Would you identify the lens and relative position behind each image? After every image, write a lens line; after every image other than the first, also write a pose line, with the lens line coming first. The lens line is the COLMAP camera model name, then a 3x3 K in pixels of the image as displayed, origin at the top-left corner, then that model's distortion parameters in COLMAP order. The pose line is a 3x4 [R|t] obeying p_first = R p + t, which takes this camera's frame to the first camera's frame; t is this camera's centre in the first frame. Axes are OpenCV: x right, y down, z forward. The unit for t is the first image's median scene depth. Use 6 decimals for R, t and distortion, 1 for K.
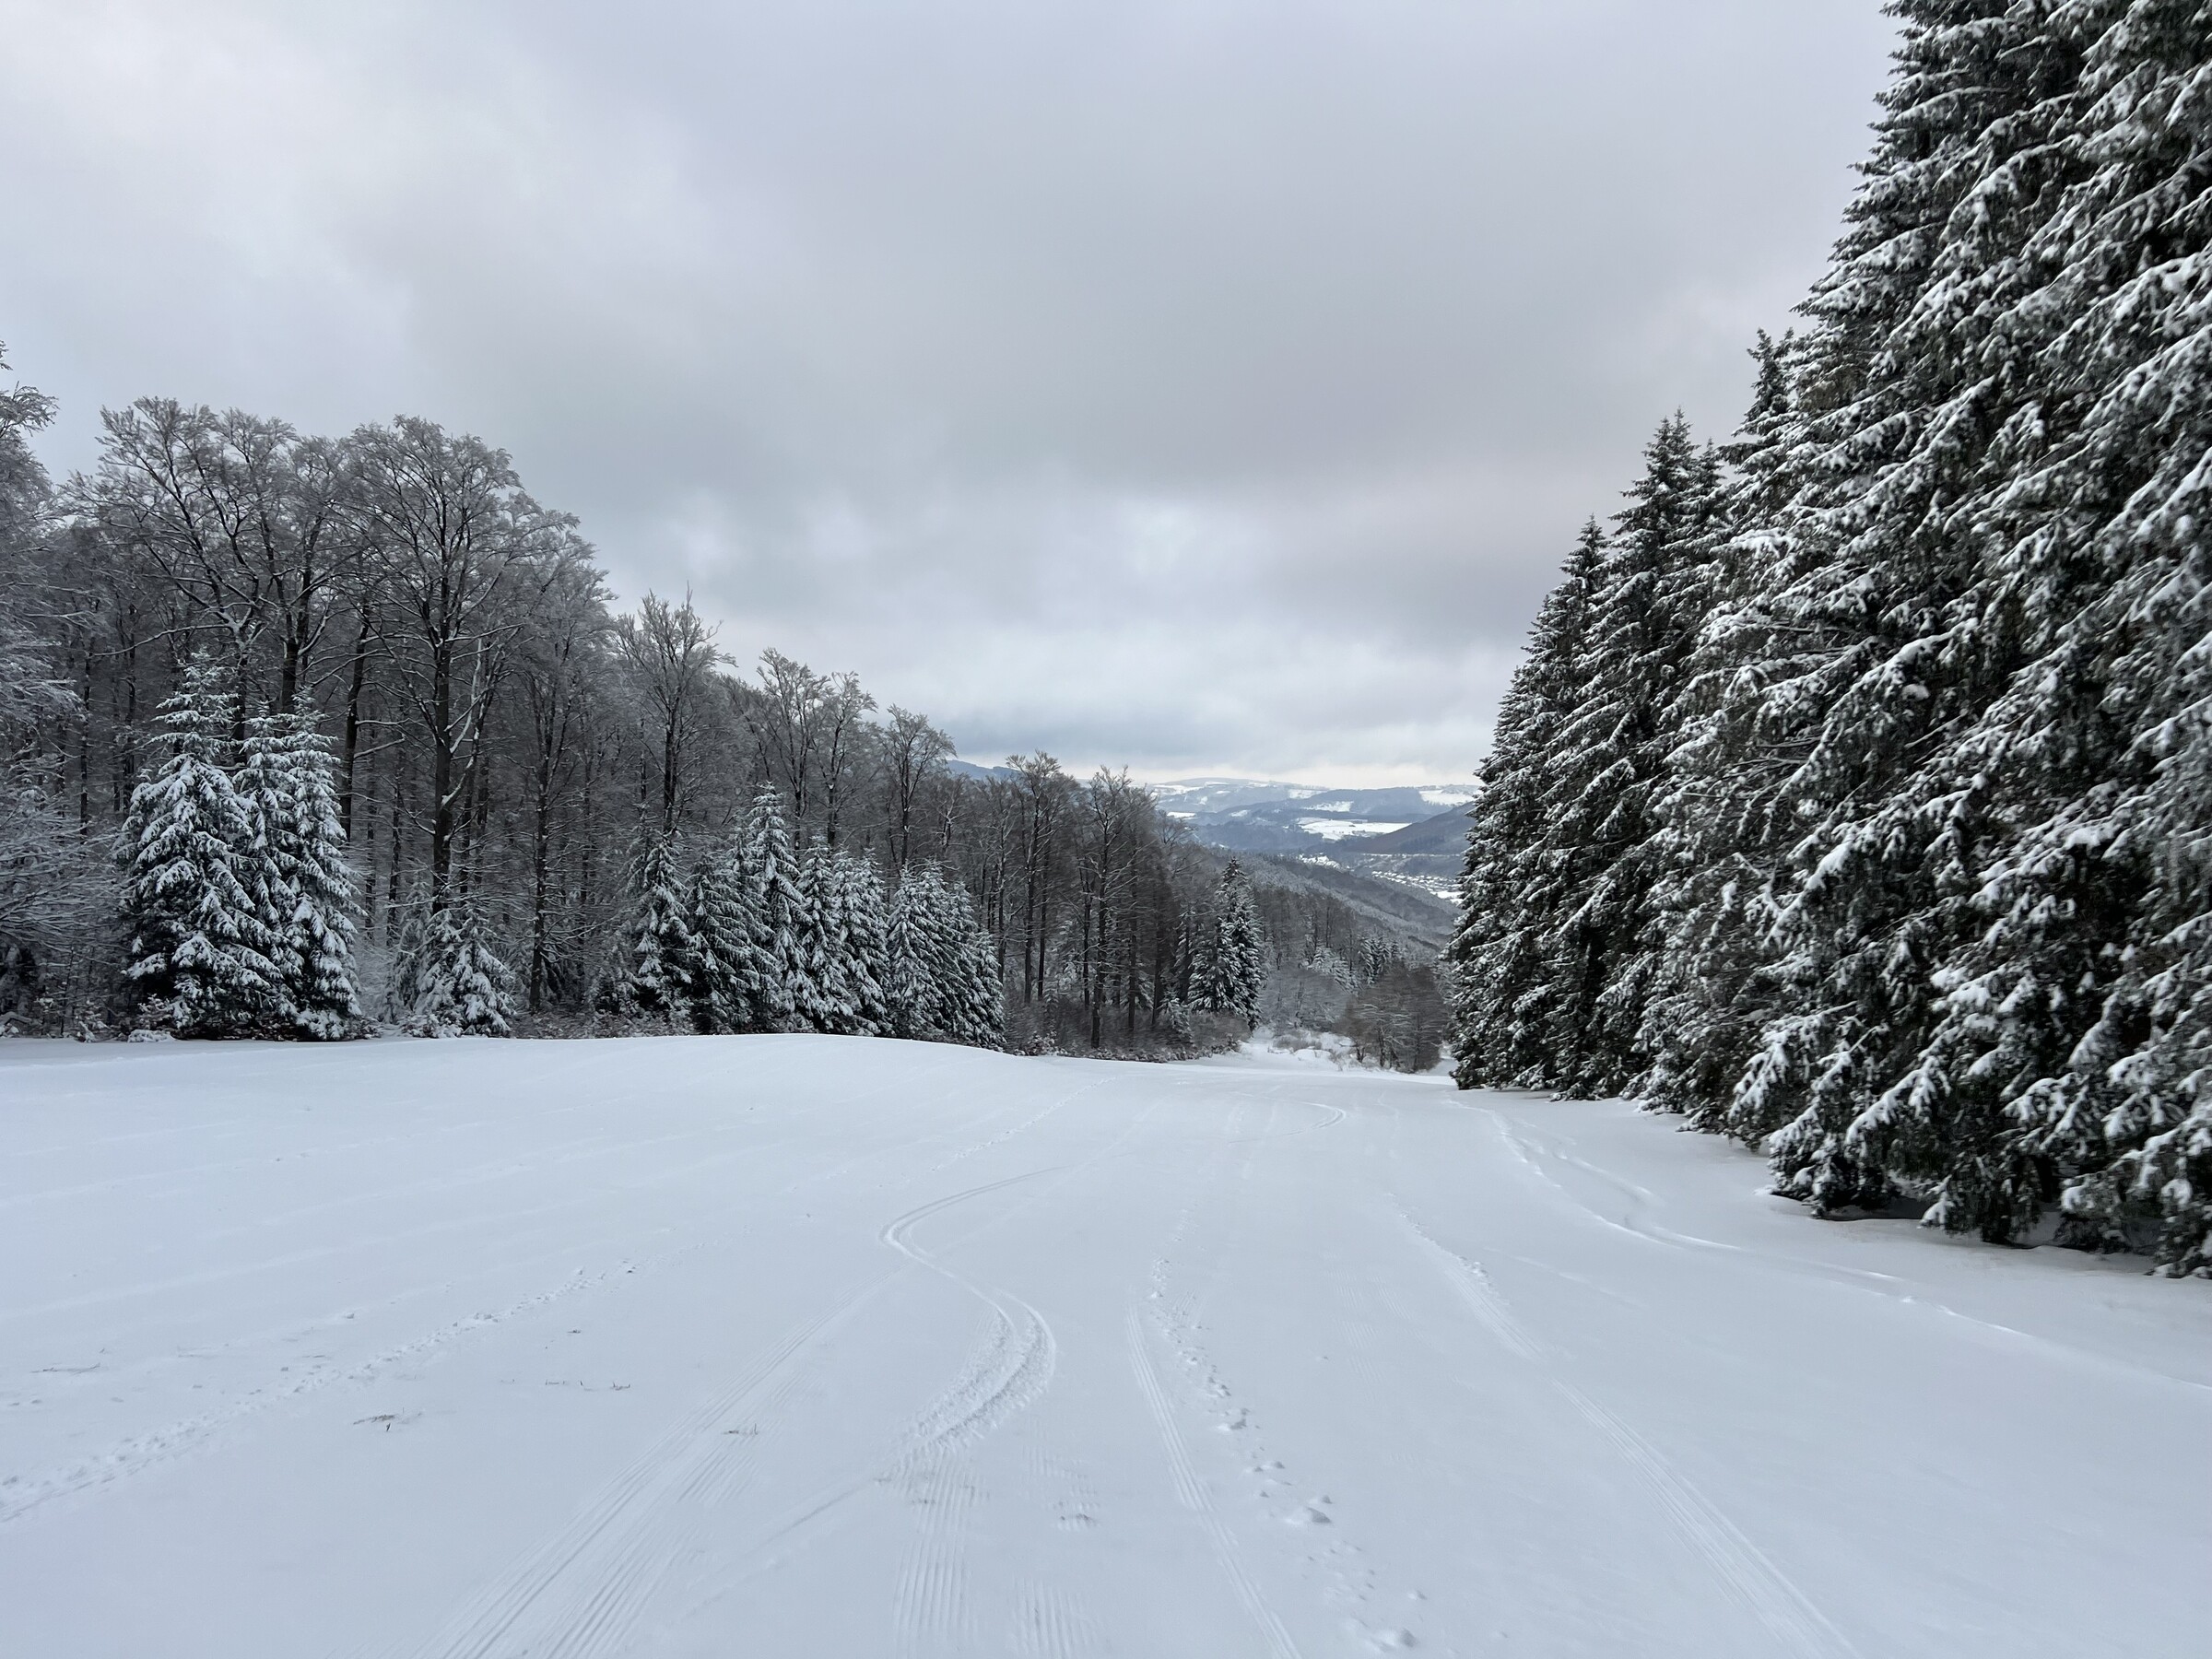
lens RADIAL K [[1463.7, 0, 1118.9], [0, 1463.7, 787.8], [0, 0, 1]] dist [-0.001211, -0.005946]
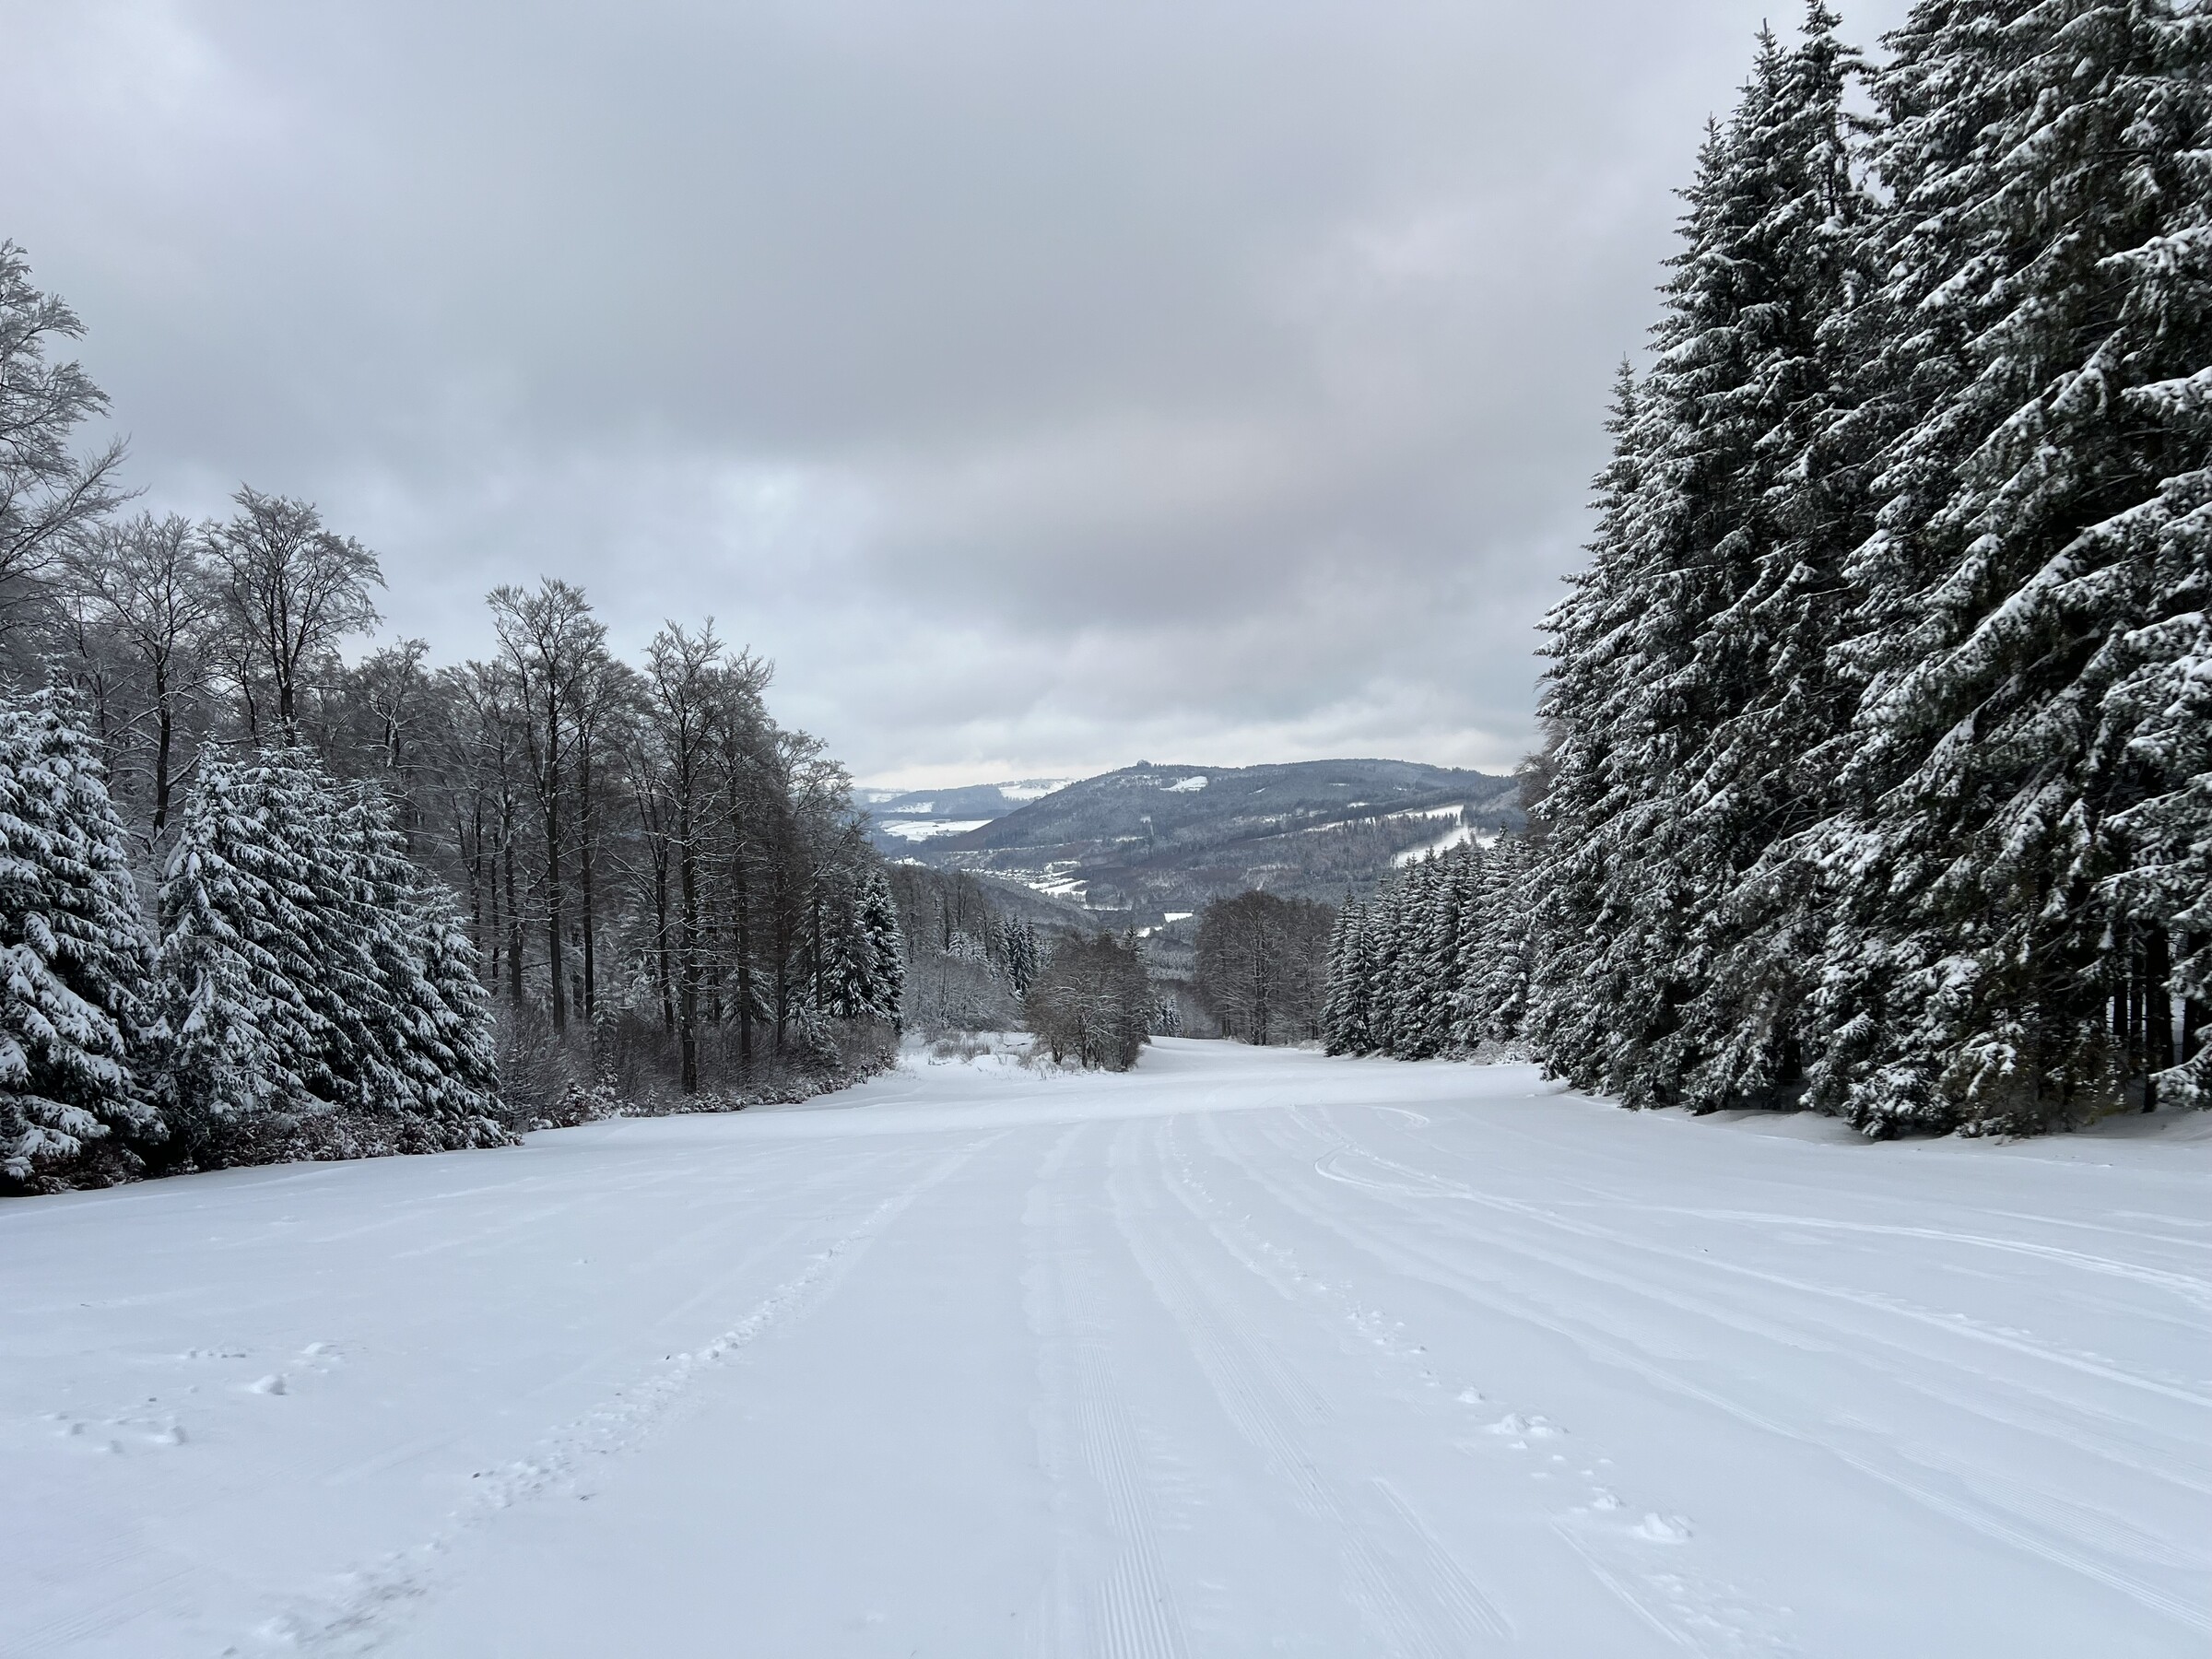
lens RADIAL K [[1418.0, 0, 1106.0], [0, 1418.0, 829.5], [0, 0, 1]] dist [0.005224, -0.053666]
pose [[0.956765, -0.067908, 0.282824, -0.010581], [0.062363, 0.997644, 0.028572, 0.066970], [-0.284098, -0.009699, 0.958746, 0.411697]]
